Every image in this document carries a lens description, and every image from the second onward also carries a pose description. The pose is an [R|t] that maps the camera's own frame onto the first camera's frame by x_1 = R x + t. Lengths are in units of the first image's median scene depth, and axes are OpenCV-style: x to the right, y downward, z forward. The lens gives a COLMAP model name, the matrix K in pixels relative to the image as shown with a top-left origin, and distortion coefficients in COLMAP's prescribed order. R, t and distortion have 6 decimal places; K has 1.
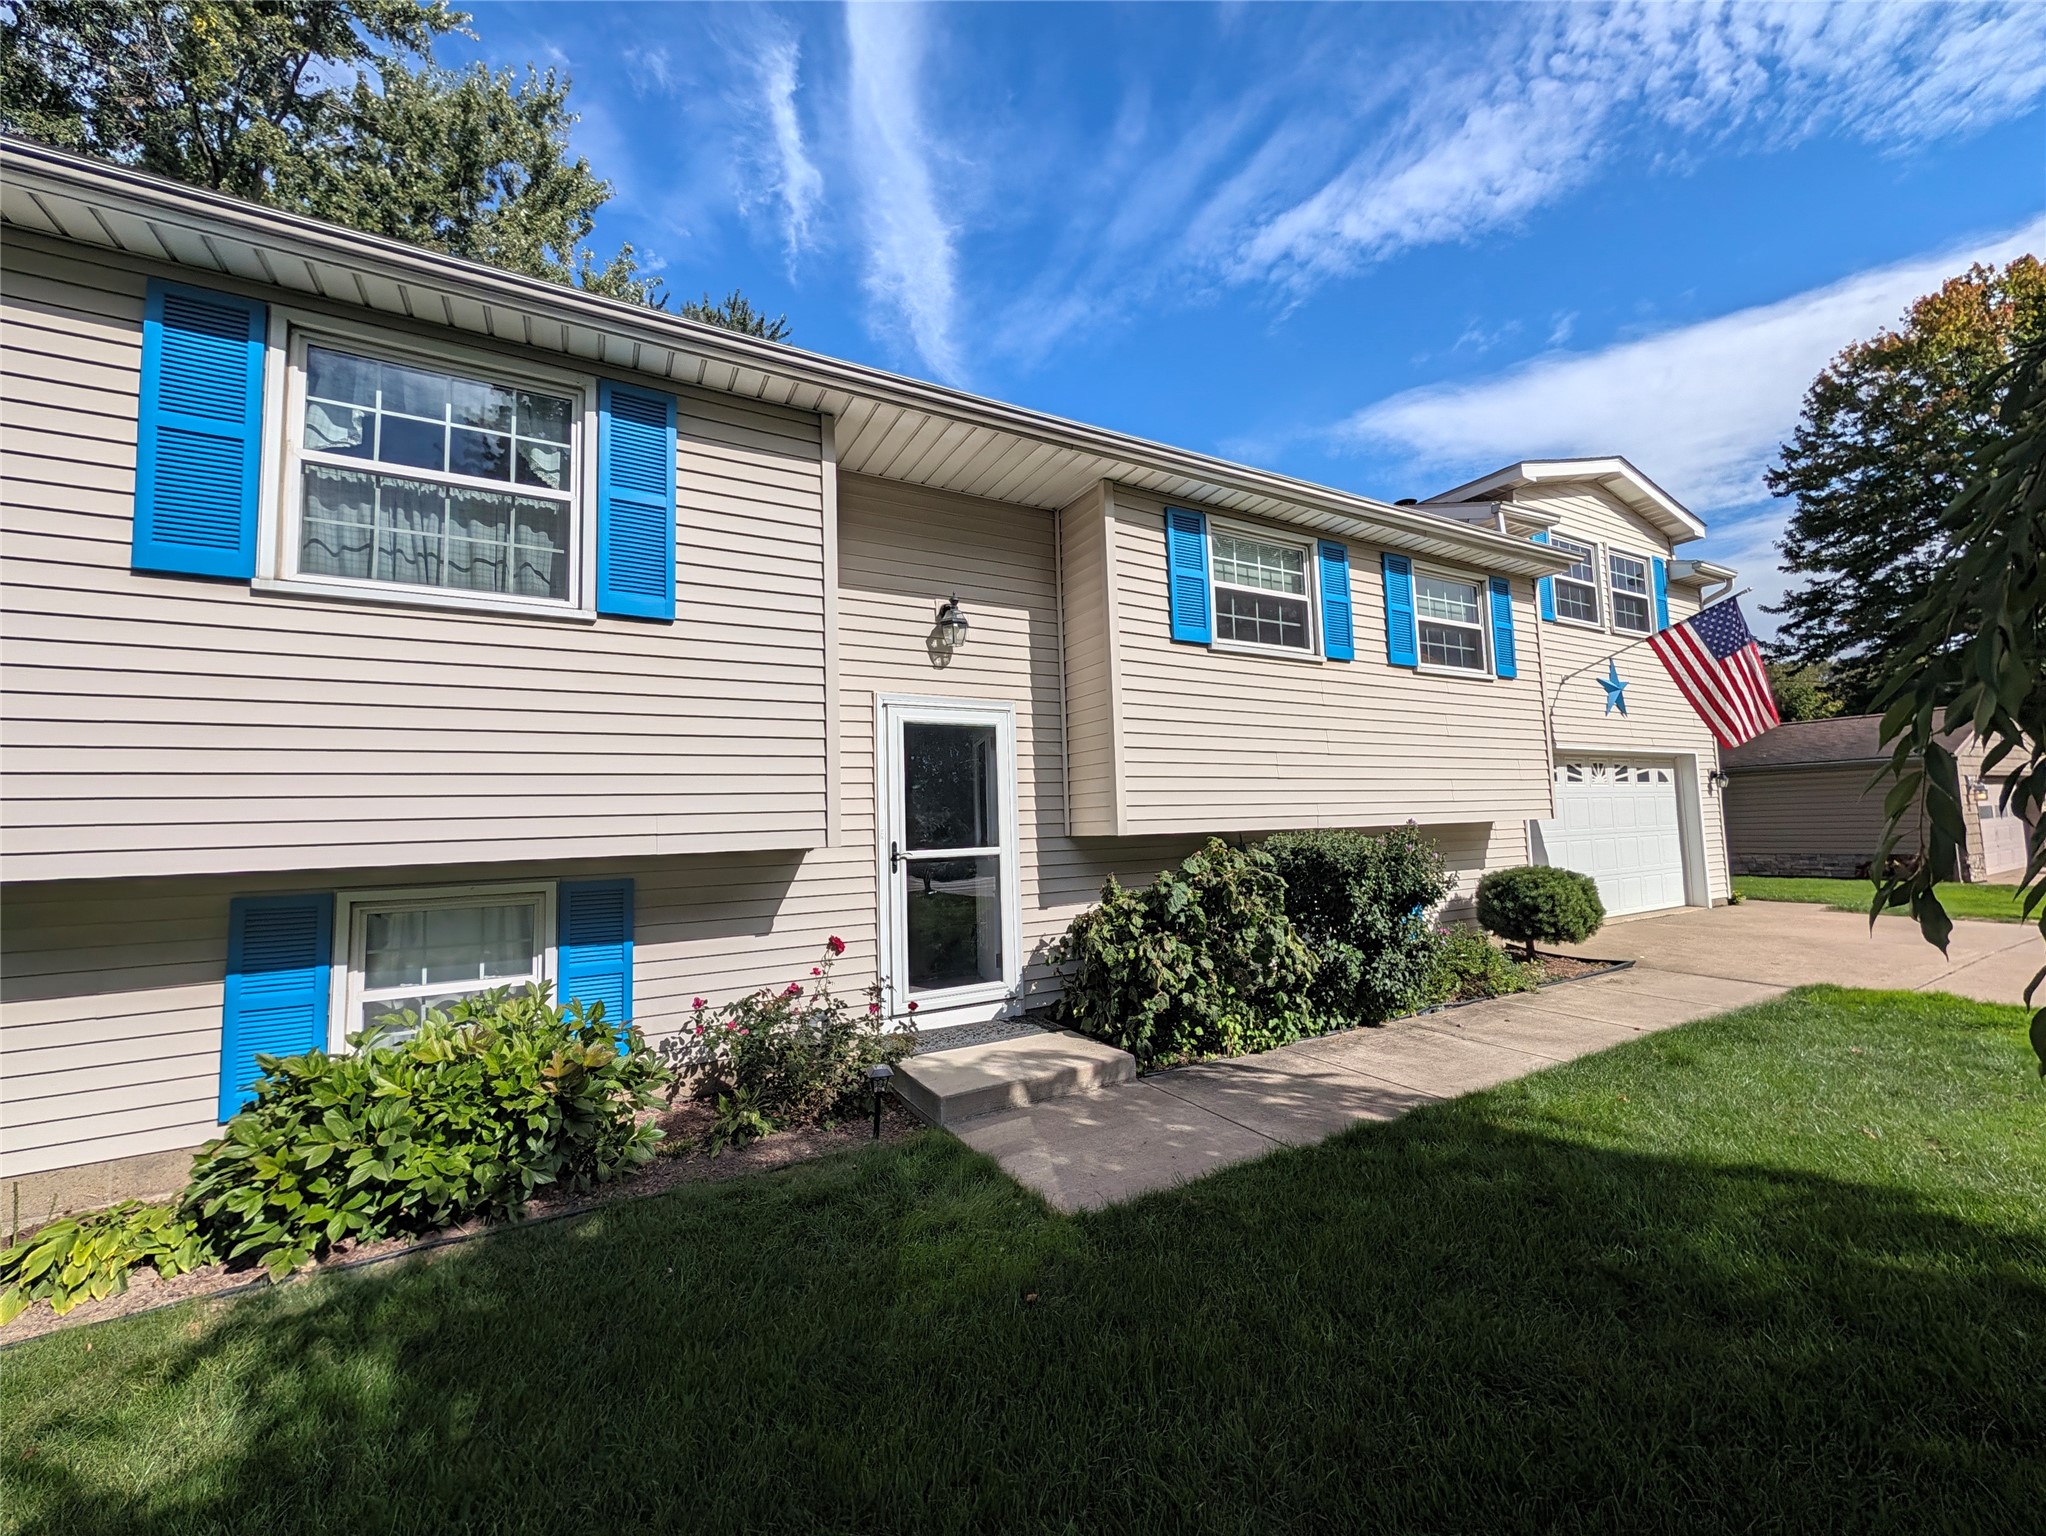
lens RADIAL K [[794.4, 0, 1033.8], [0, 794.4, 778.9], [0, 0, 1]] dist [-0.003092, -0.000291]
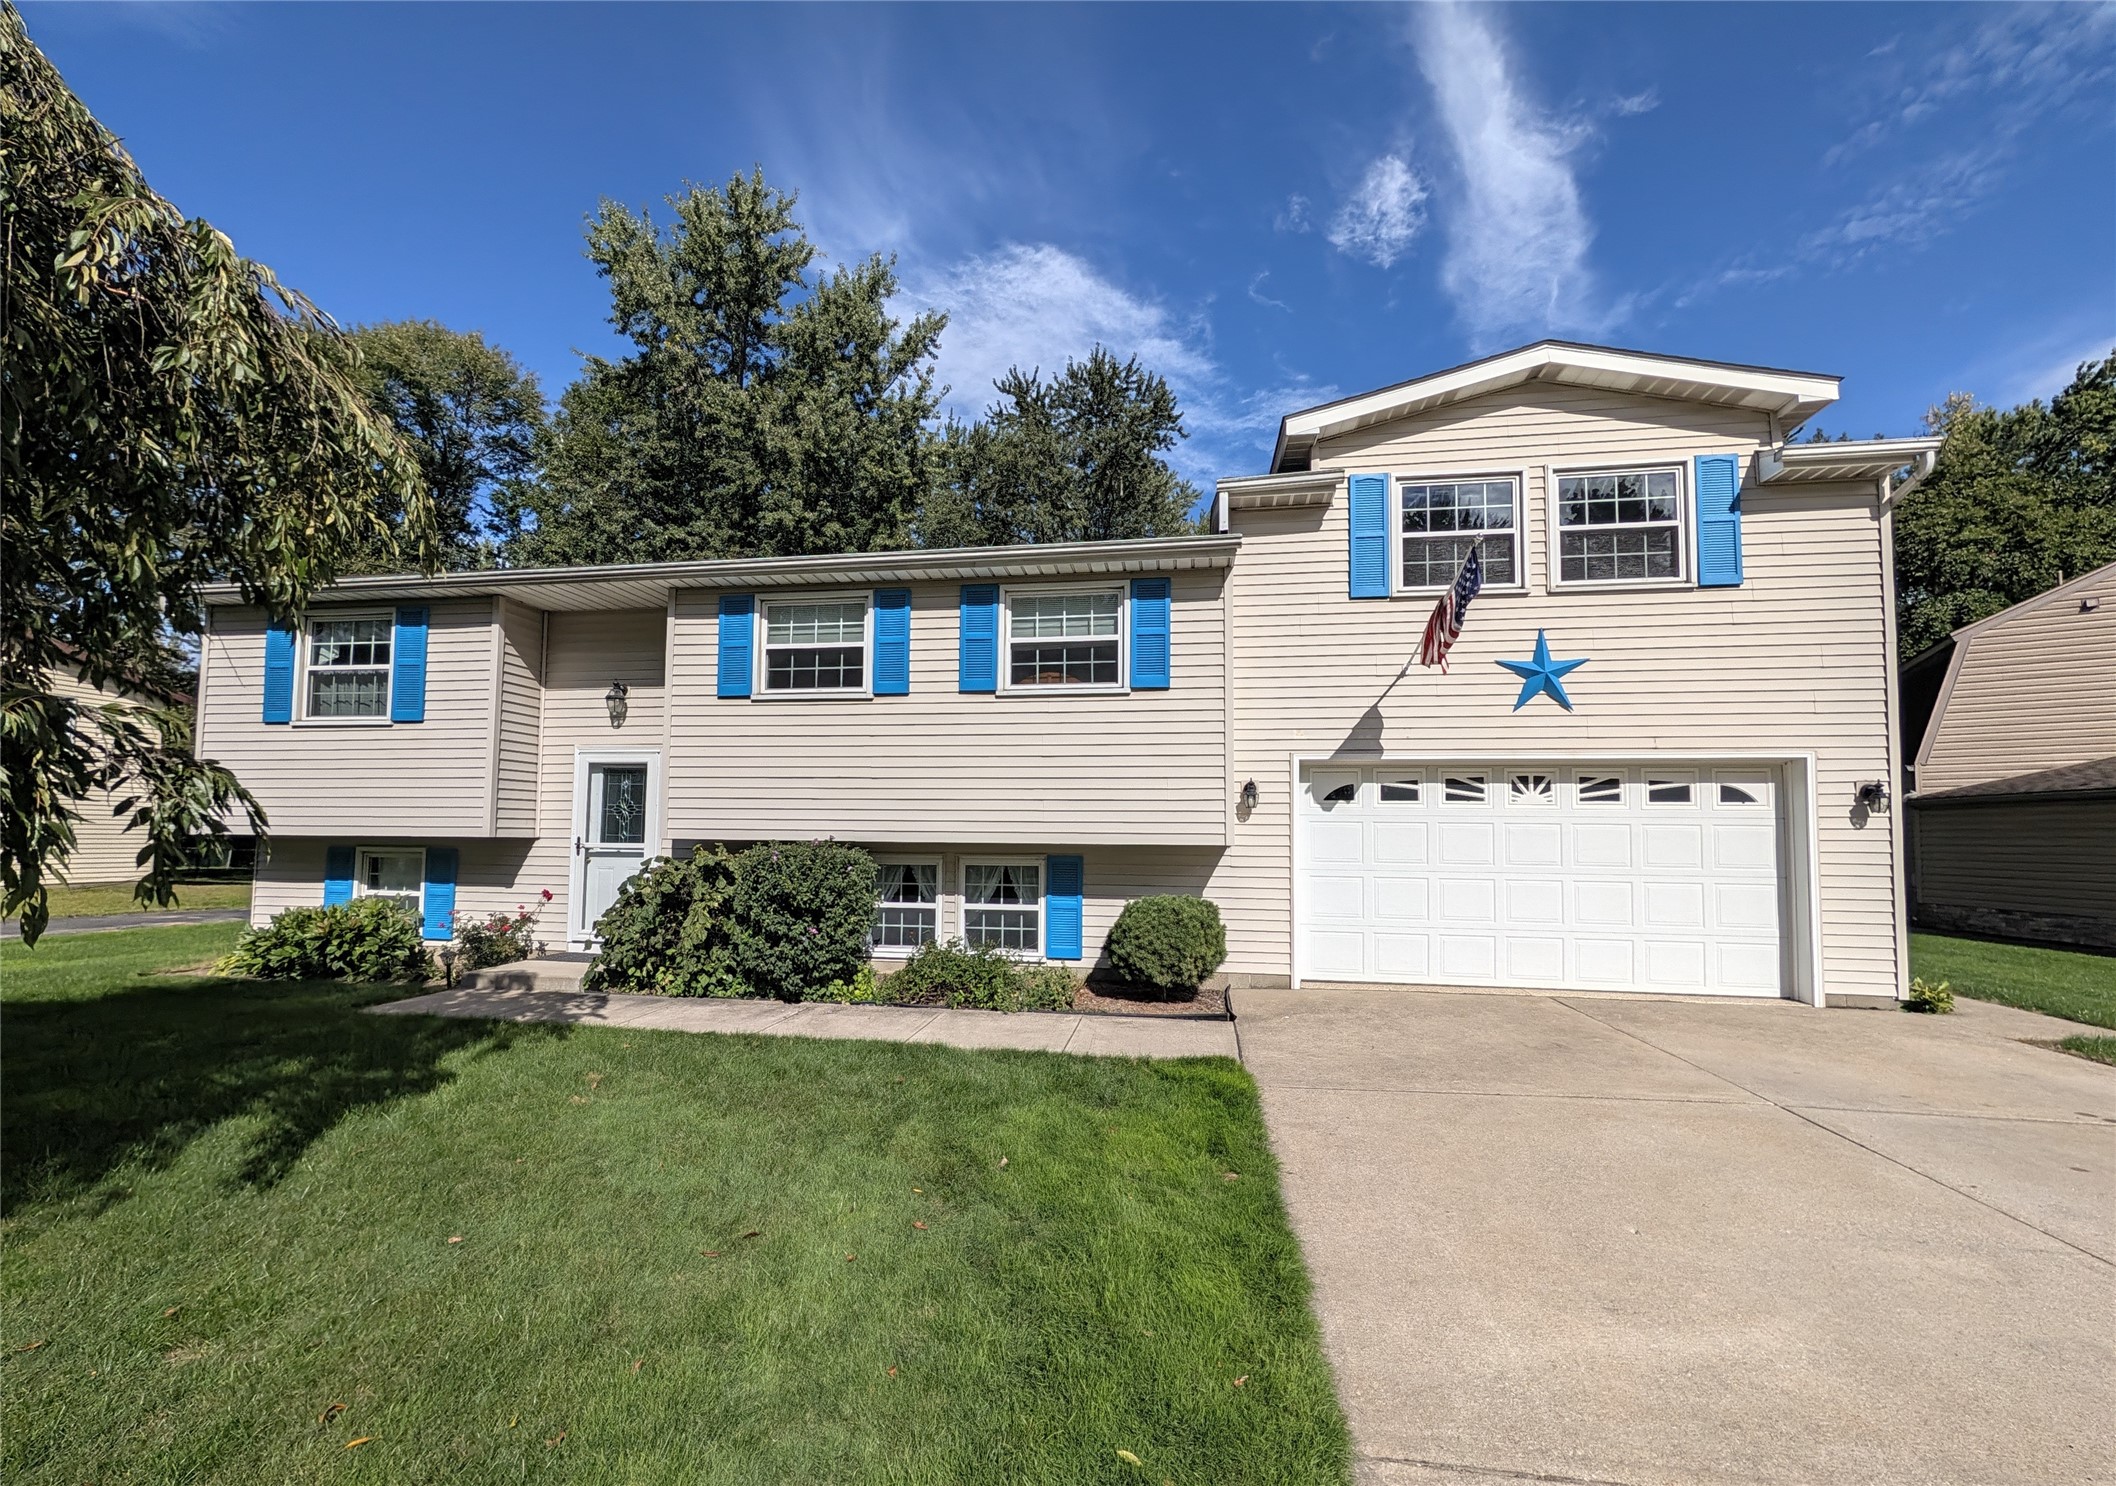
lens RADIAL K [[779.4, 0, 1061.0], [0, 779.4, 803.1], [0, 0, 1]] dist [-0.000583, 0.000249]
pose [[0.790620, 0.004849, -0.612288, 1.370270], [0.001212, 0.999954, 0.009485, -0.003875], [0.612306, -0.008241, 0.790578, 0.285514]]
